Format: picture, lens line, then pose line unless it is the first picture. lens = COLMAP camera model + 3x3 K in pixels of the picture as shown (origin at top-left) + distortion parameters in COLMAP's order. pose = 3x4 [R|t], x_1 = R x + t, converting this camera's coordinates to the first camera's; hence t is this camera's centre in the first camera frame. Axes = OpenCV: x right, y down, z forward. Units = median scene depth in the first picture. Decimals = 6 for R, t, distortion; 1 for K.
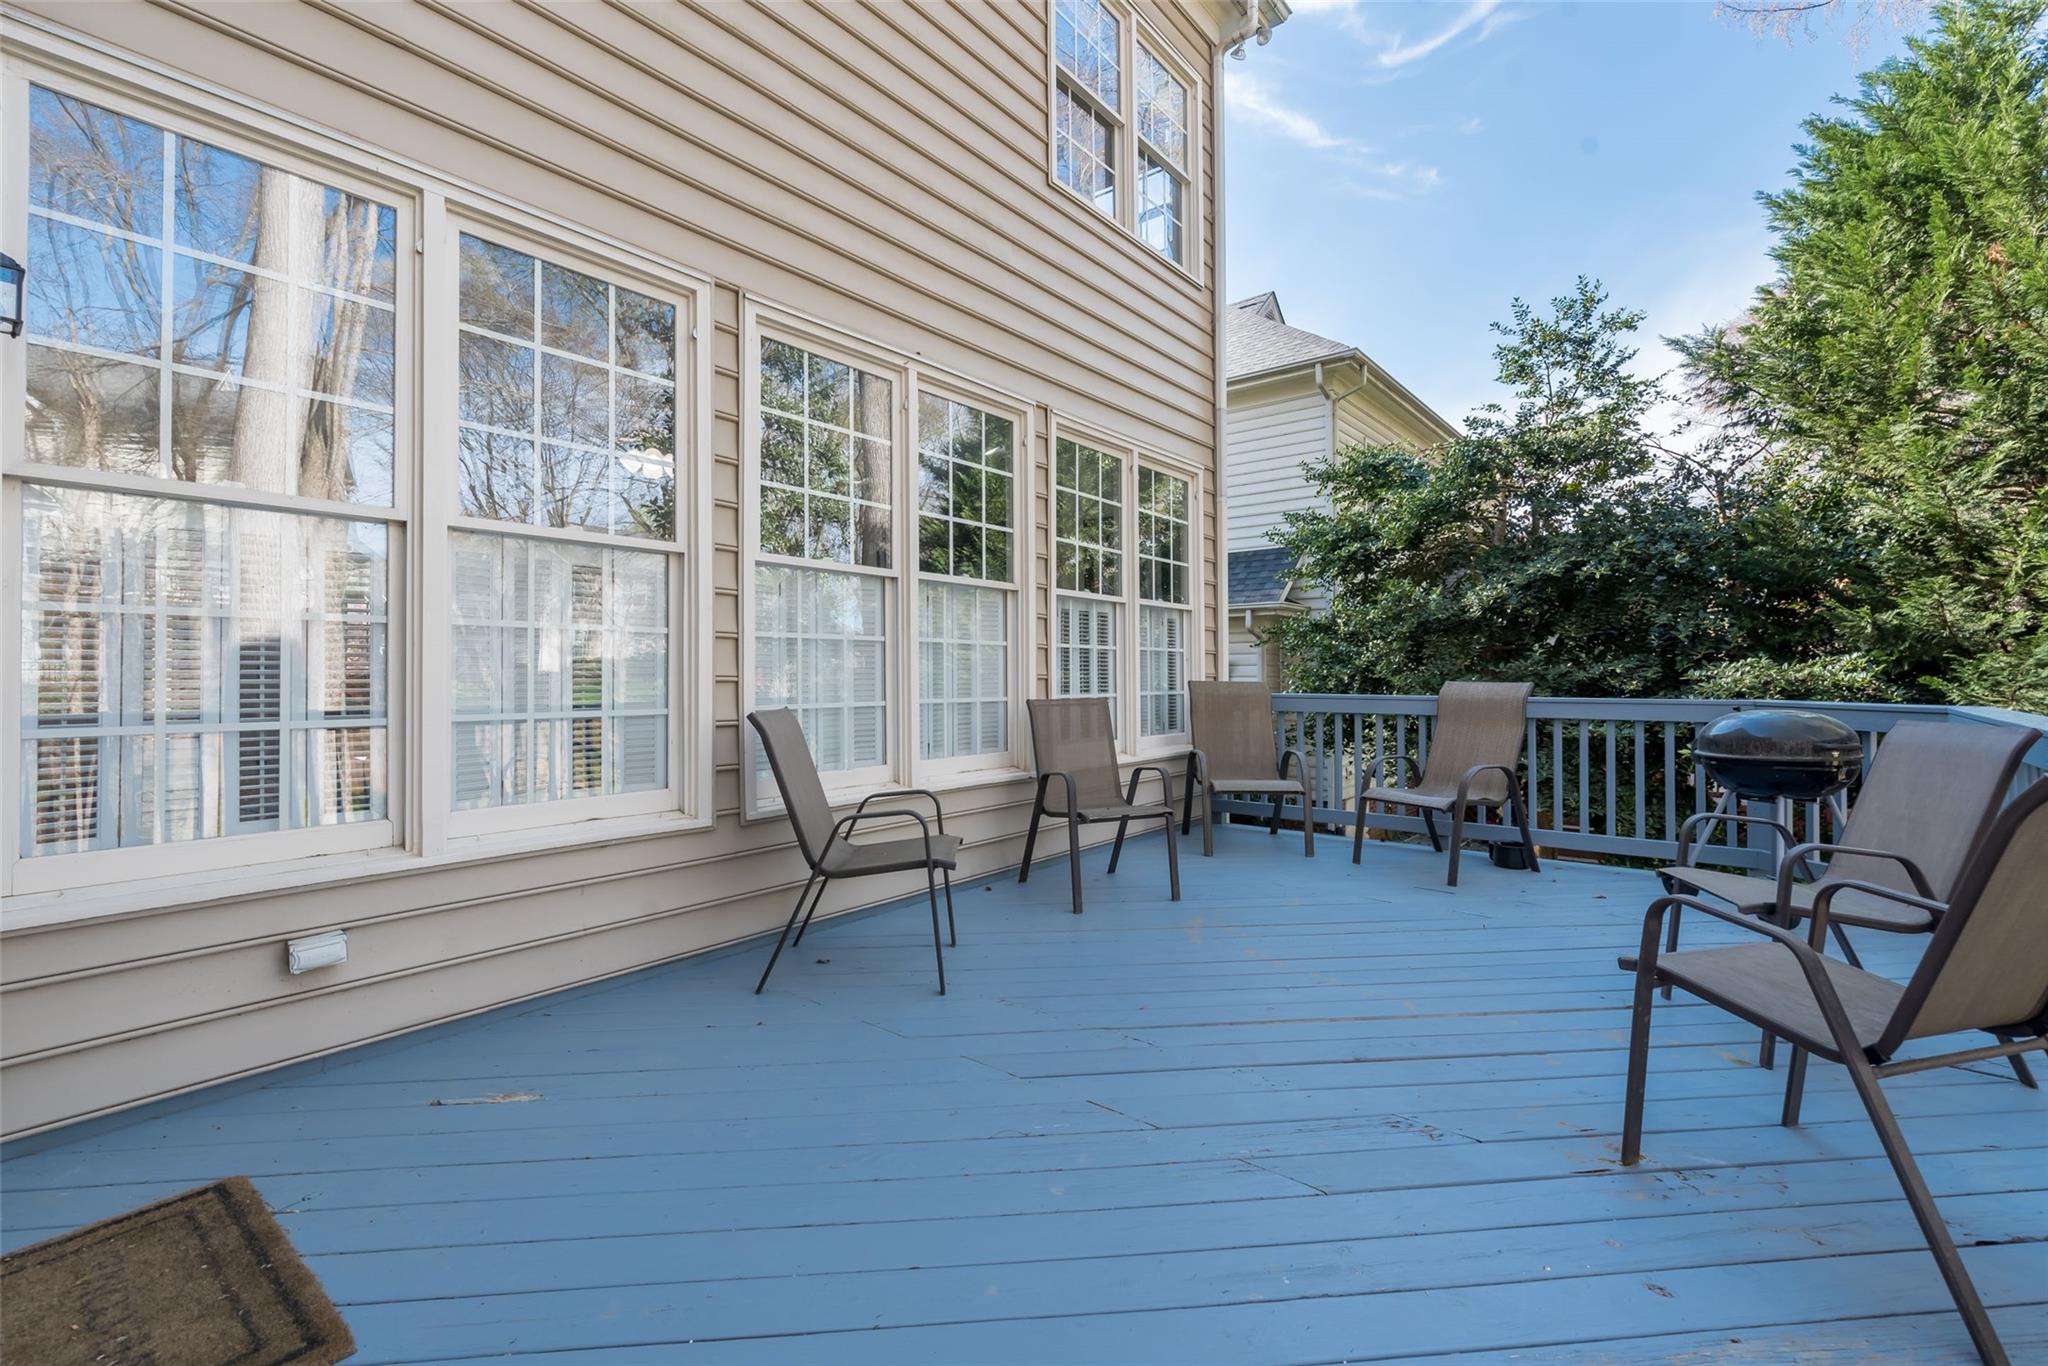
lens RADIAL K [[903.8, 0, 1007.4], [0, 903.8, 663.2], [0, 0, 1]] dist [0.002098, 0.000524]
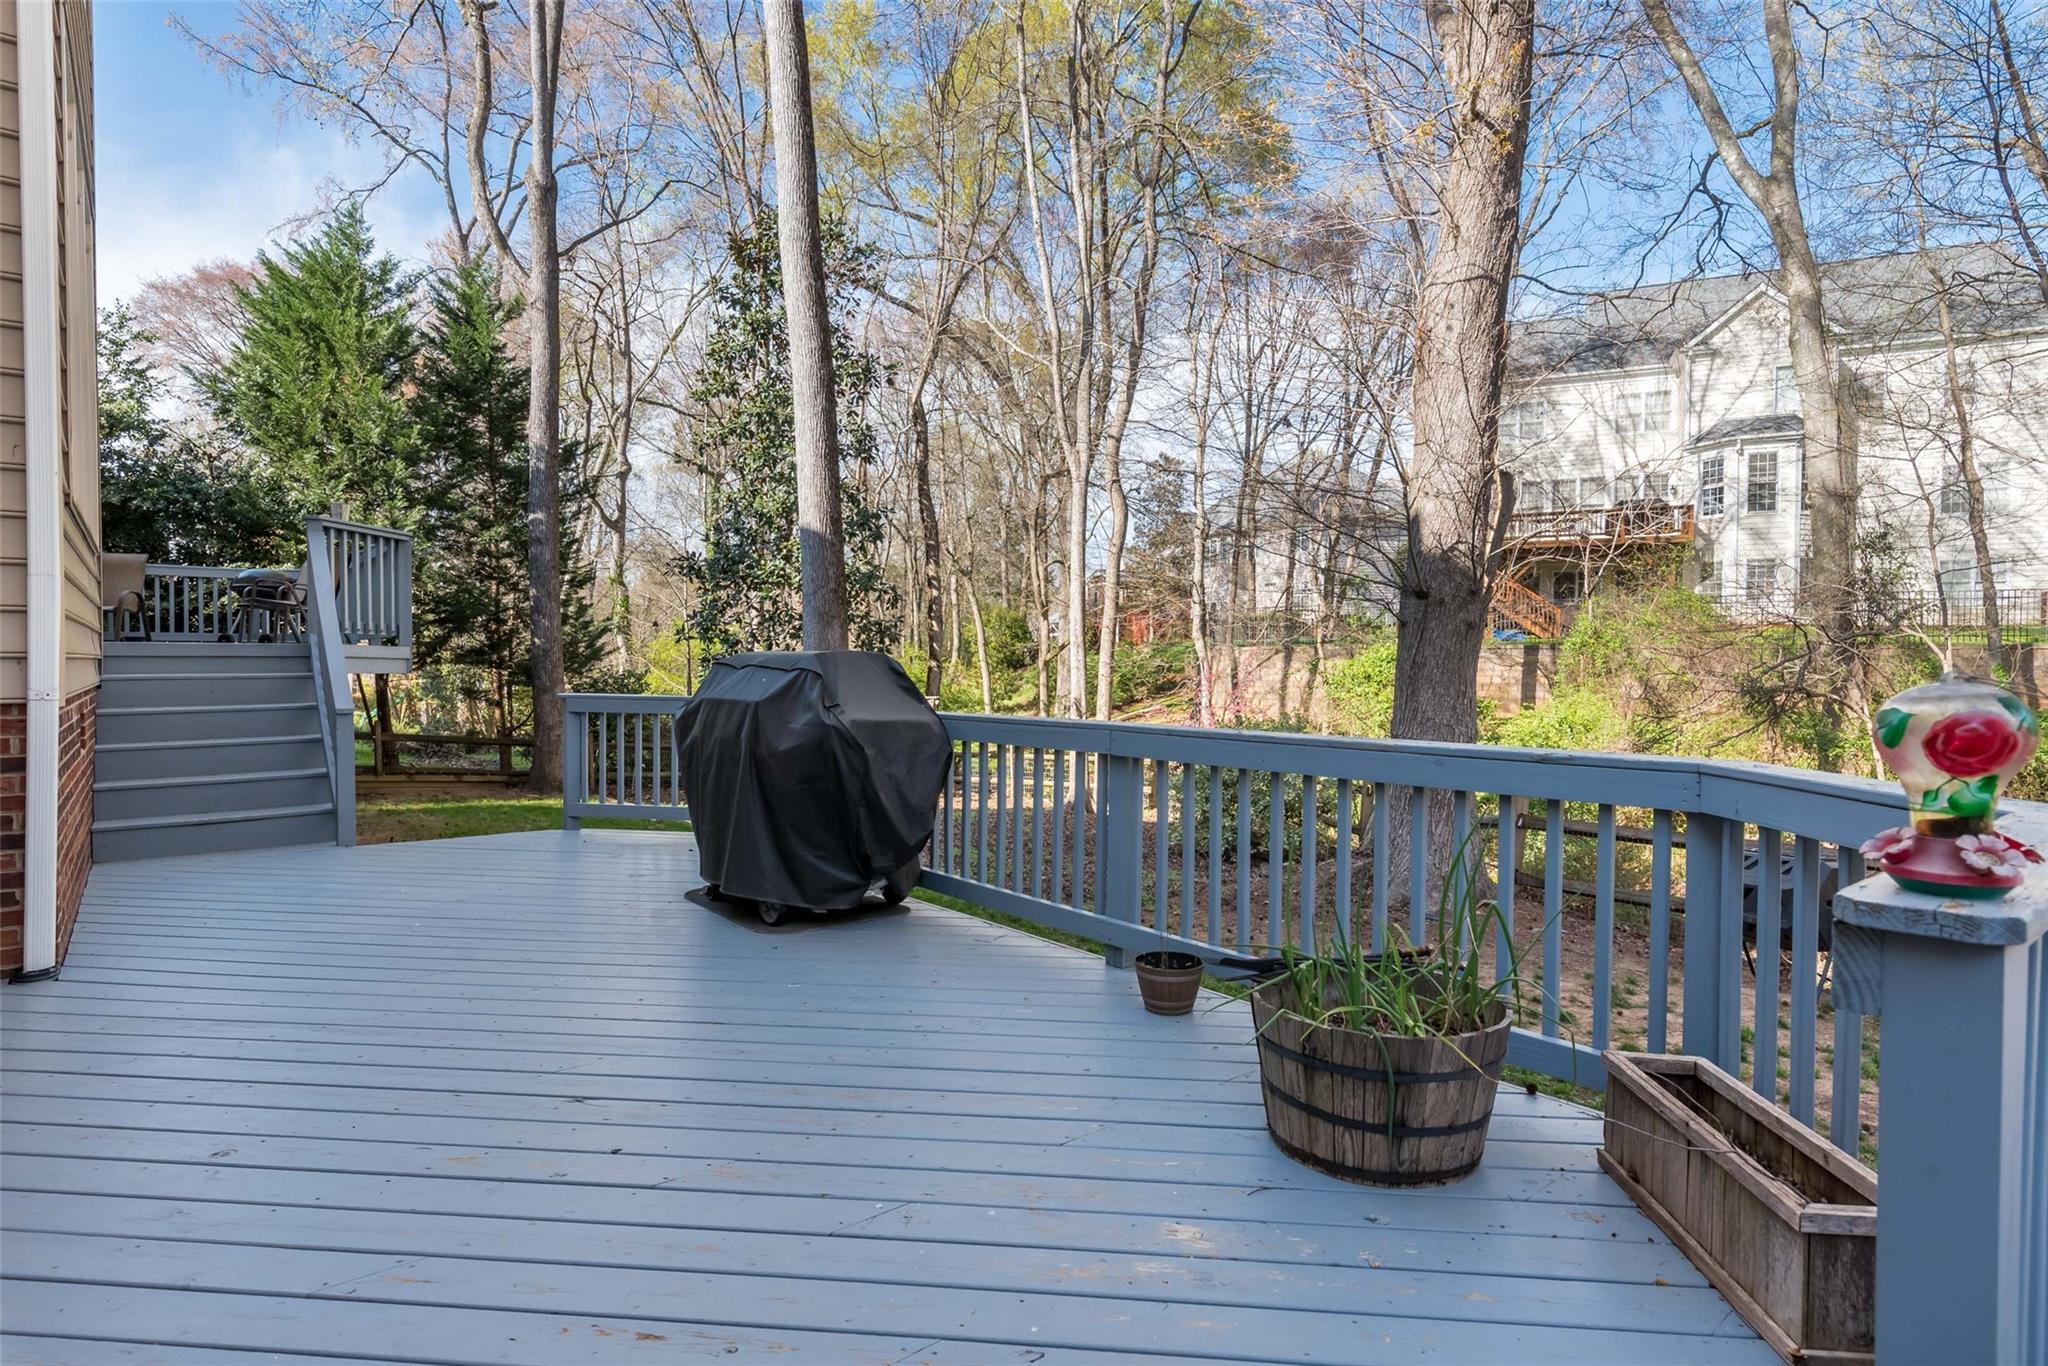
lens RADIAL K [[1052.7, 0, 1024.0], [0, 1052.7, 683.0], [0, 0, 1]] dist [-0.000231, 0.000520]
pose [[0.195327, -0.017759, 0.980577, -0.873994], [-0.015954, 0.999646, 0.021283, 0.148121], [-0.980608, -0.019801, 0.194975, -0.890572]]
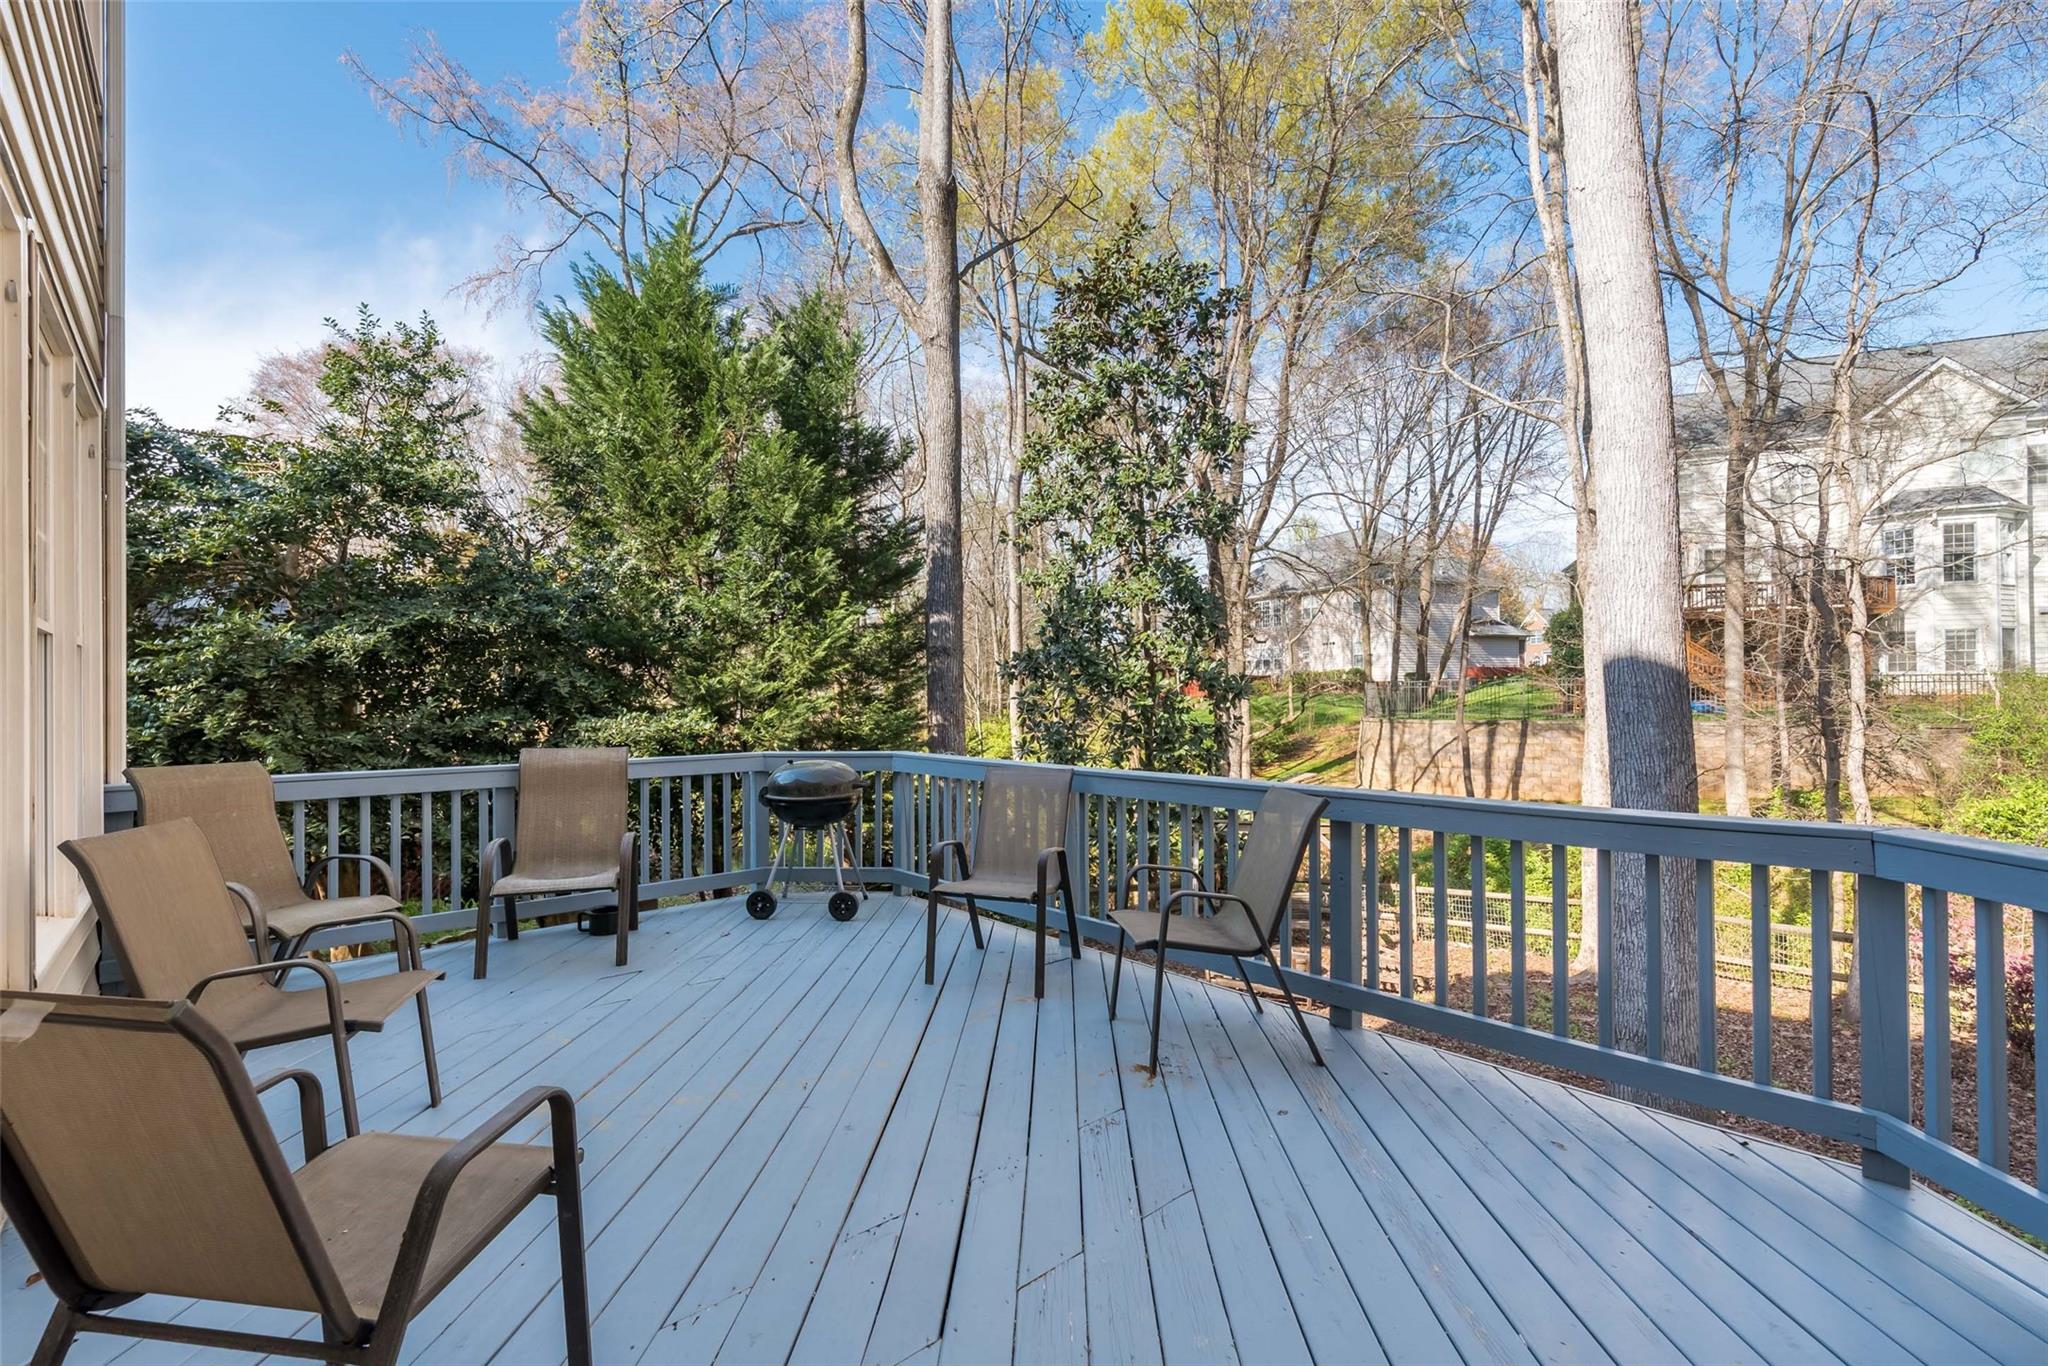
lens RADIAL K [[887.1, 0, 1019.9], [0, 887.1, 688.4], [0, 0, 1]] dist [0.001790, 0.000101]
pose [[0.155752, 0.007908, 0.987765, -0.233596], [-0.005680, 0.999959, -0.007110, -0.027169], [-0.987780, -0.004503, 0.155790, 0.265996]]
